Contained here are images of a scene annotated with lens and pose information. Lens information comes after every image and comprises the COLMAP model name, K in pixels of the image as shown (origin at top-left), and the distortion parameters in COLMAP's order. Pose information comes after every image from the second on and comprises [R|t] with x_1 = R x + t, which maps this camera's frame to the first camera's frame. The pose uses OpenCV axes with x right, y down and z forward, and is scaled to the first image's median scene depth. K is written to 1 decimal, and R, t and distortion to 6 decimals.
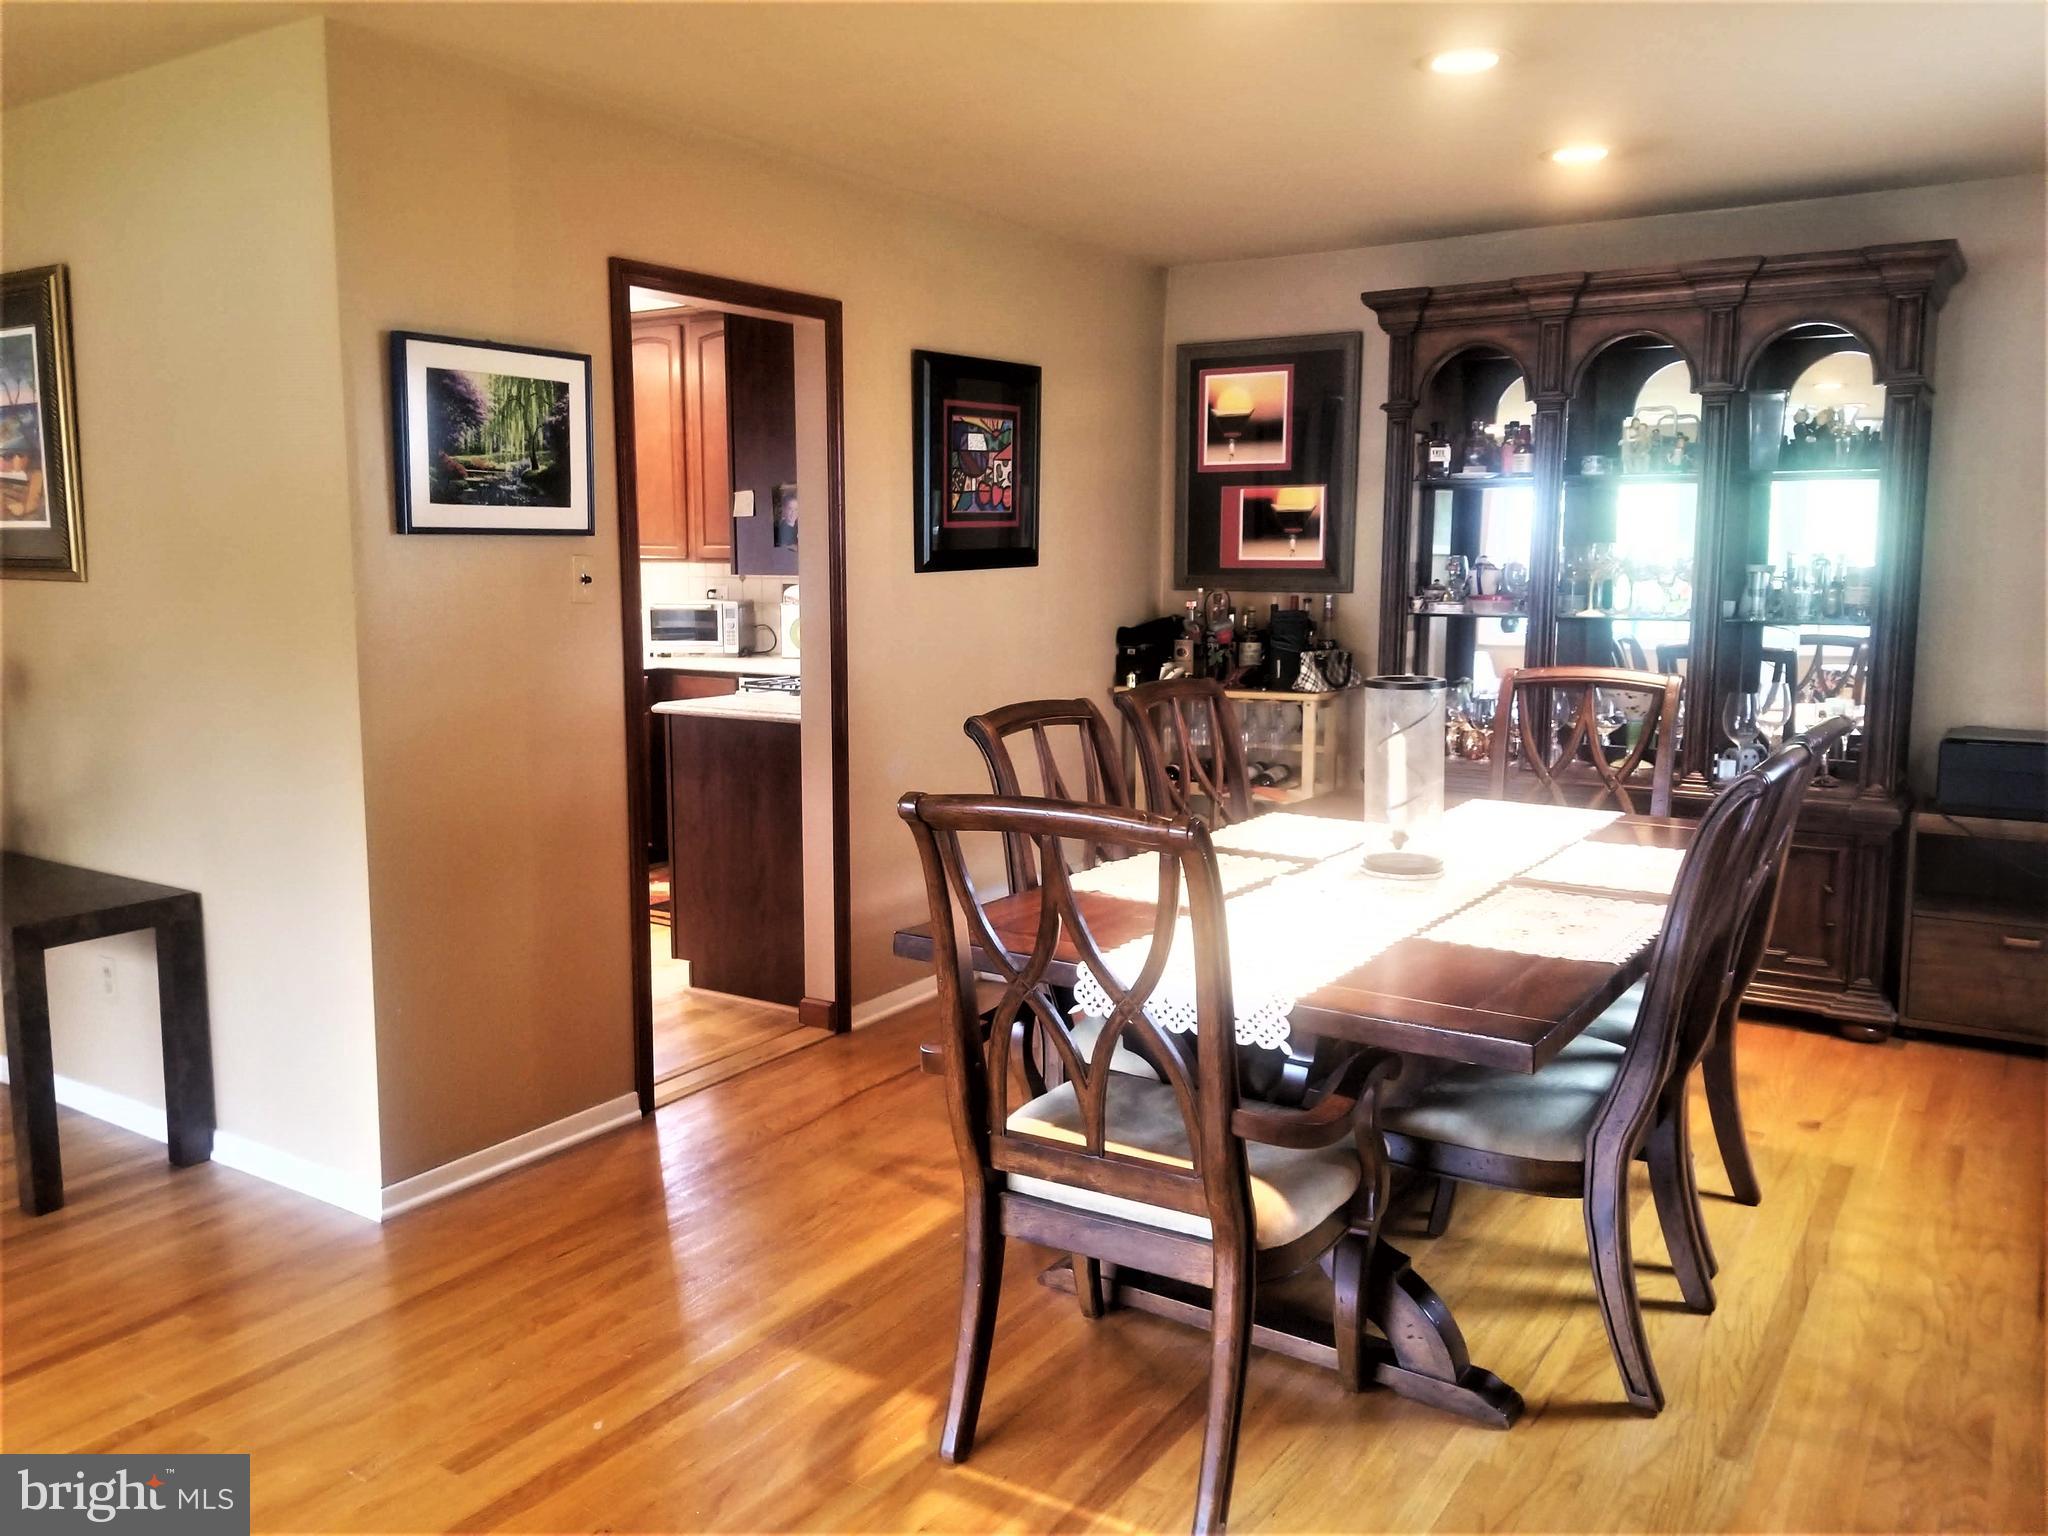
lens RADIAL K [[1607.5, 0, 986.5], [0, 1607.5, 761.7], [0, 0, 1]] dist [-0.000452, -0.006215]
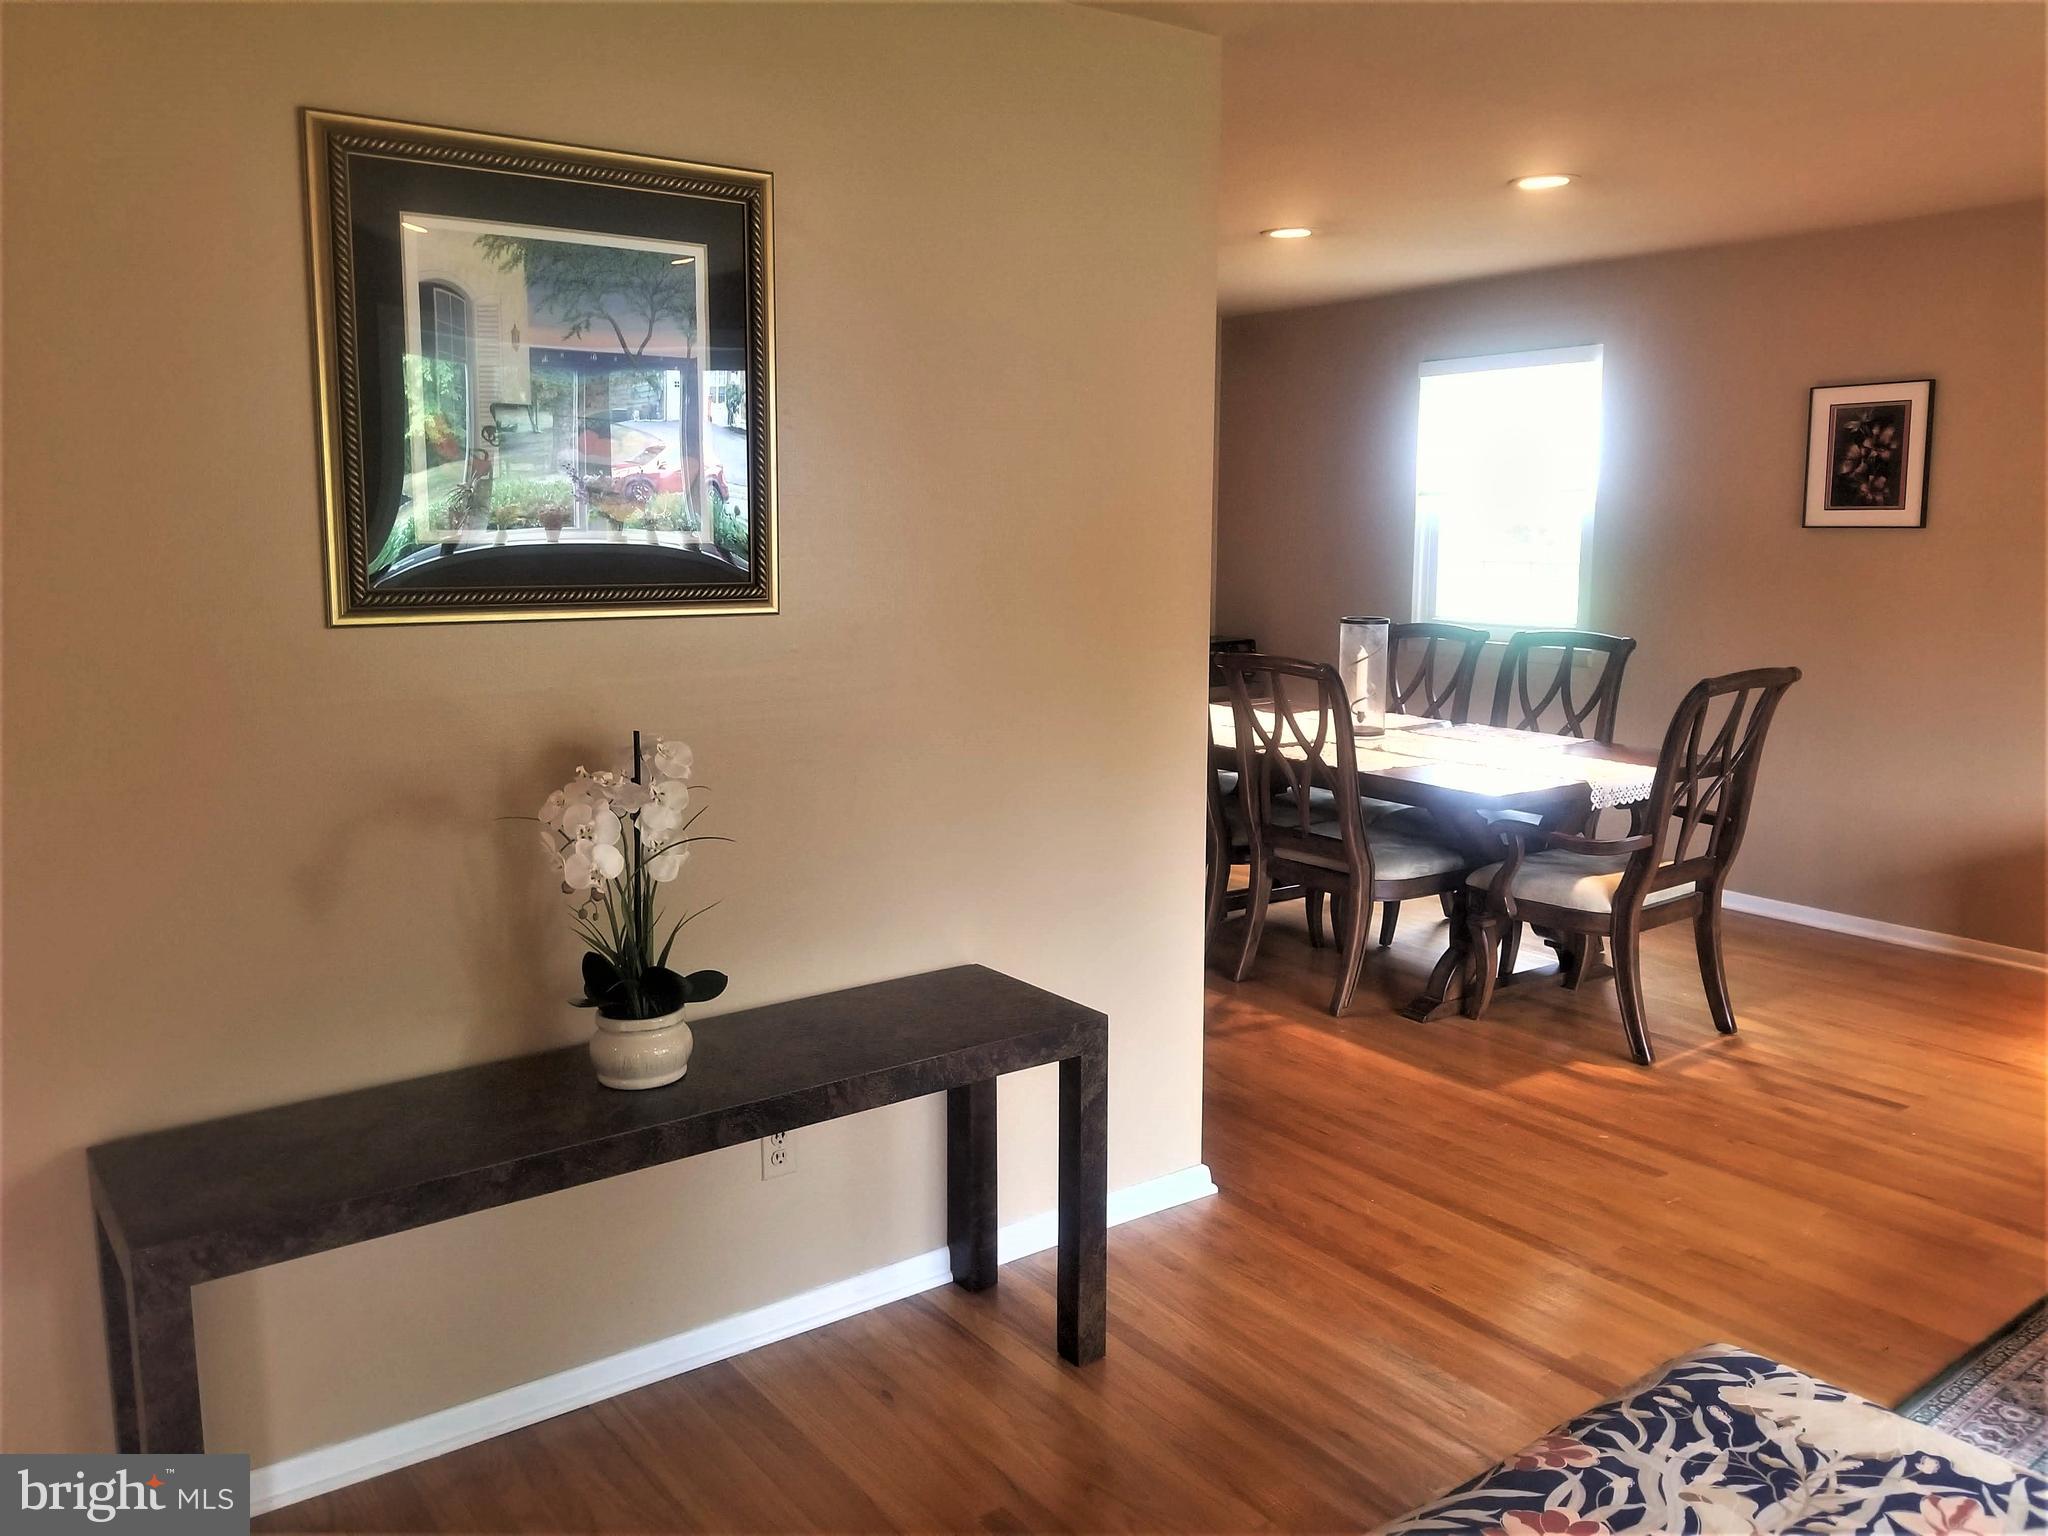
lens RADIAL K [[1607.5, 0, 986.5], [0, 1607.5, 761.7], [0, 0, 1]] dist [-0.000452, -0.006215]
pose [[0.361244, -0.143725, 0.921328, -1.236668], [0.131675, 0.986012, 0.102187, -0.109597], [-0.923128, 0.084402, 0.375116, 0.657614]]
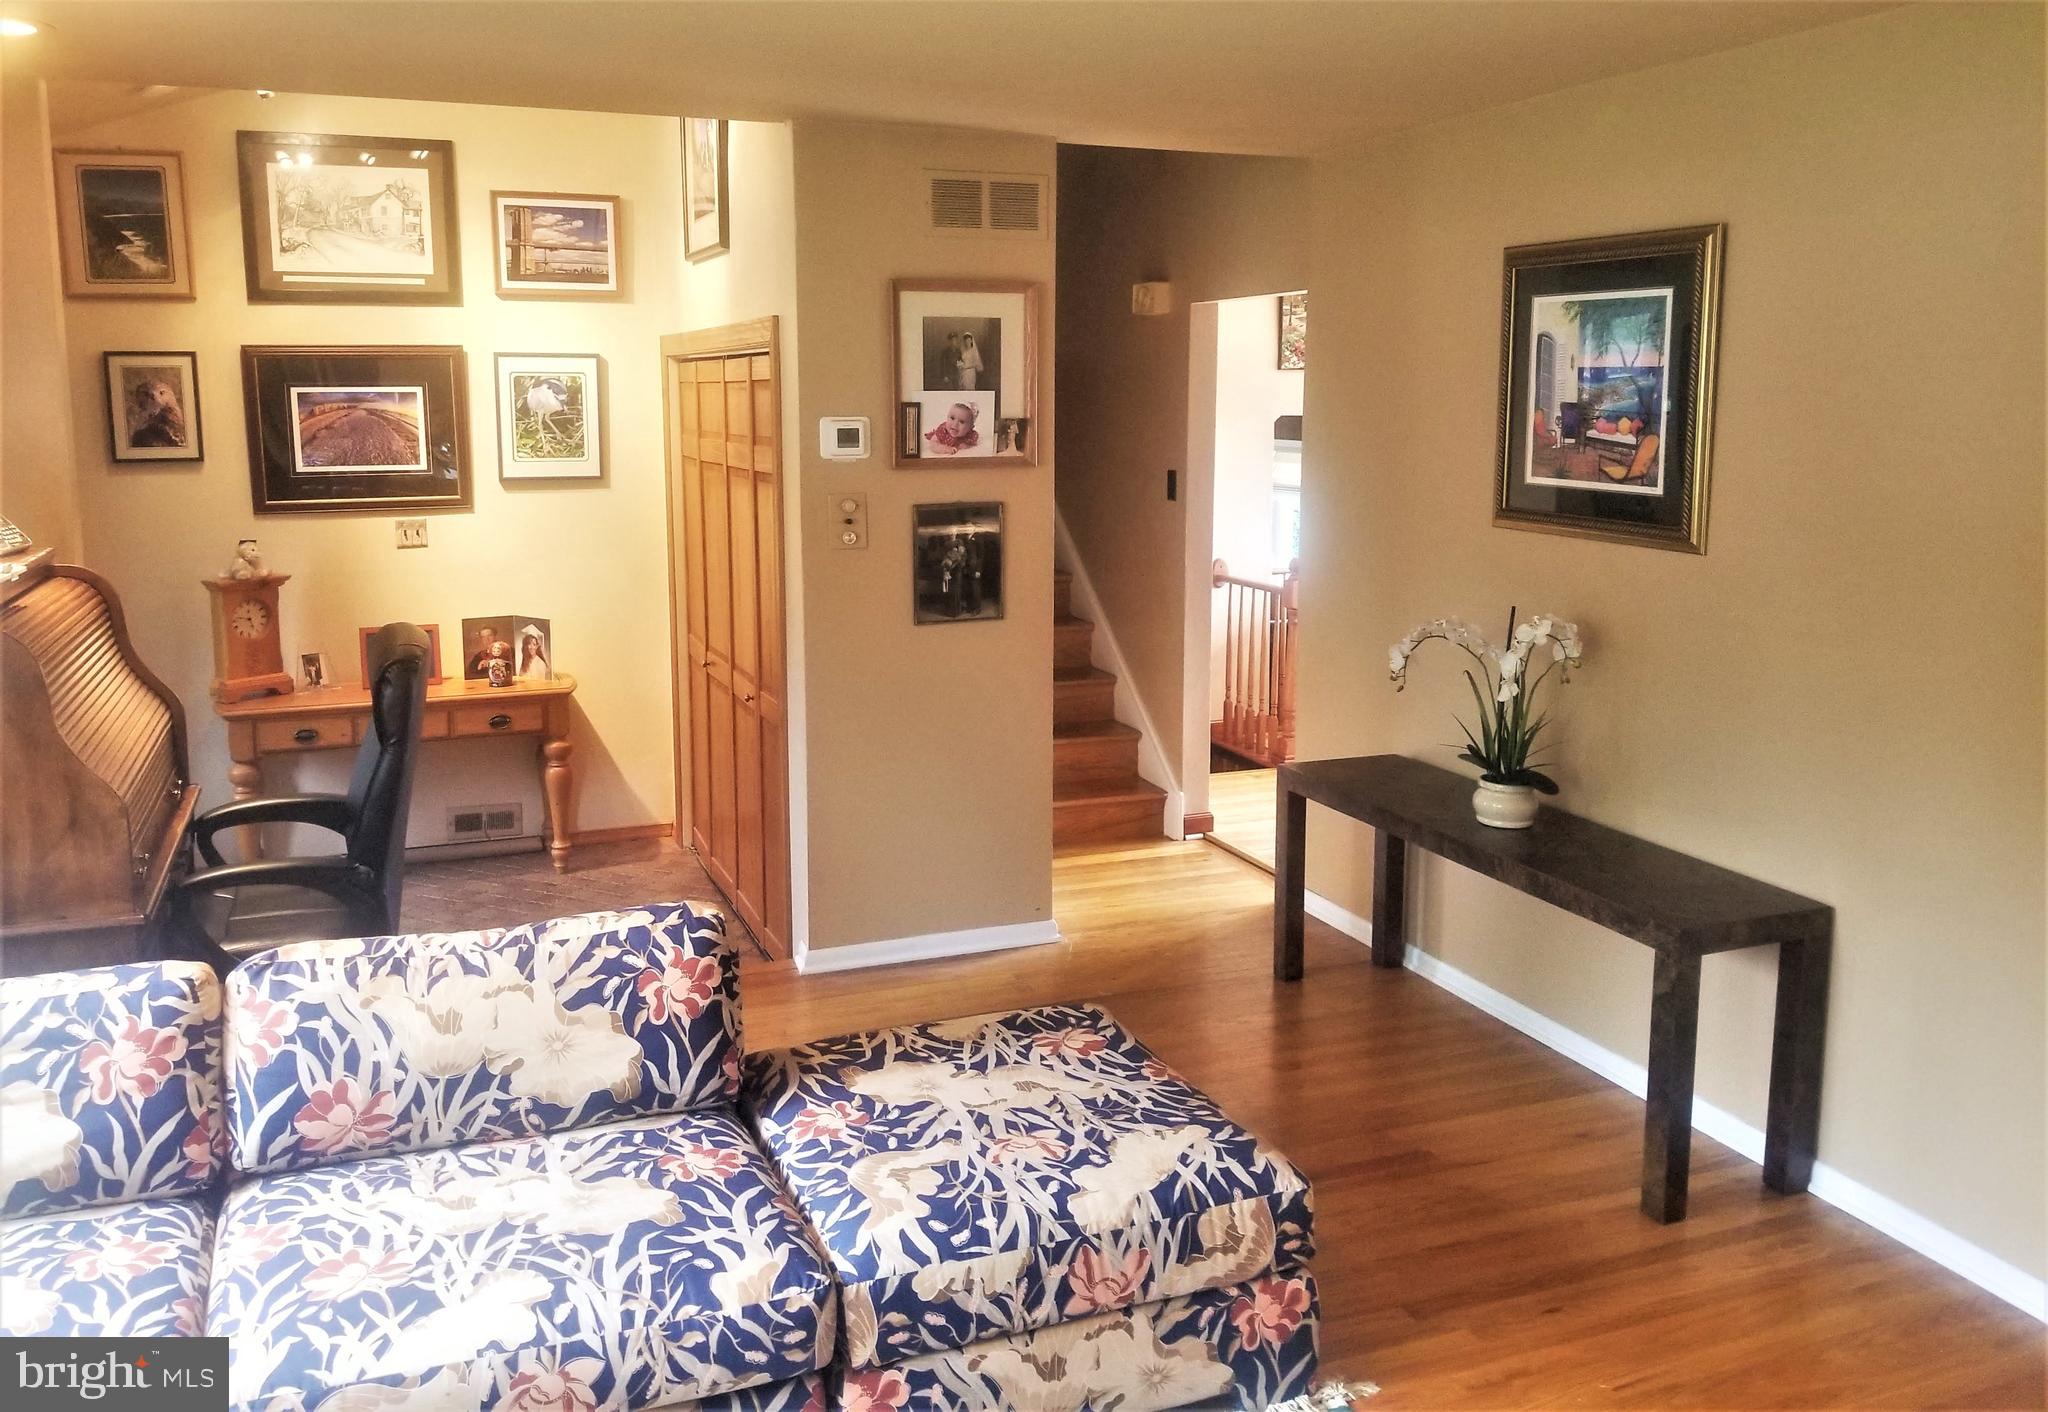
lens RADIAL K [[1565.2, 0, 985.0], [0, 1565.2, 618.6], [0, 0, 1]] dist [0.078566, -0.146973]
pose [[0.814324, 0.083285, -0.574404, -0.374007], [-0.077199, 0.996400, 0.035028, -0.075540], [0.575253, 0.015820, 0.817822, -0.015000]]
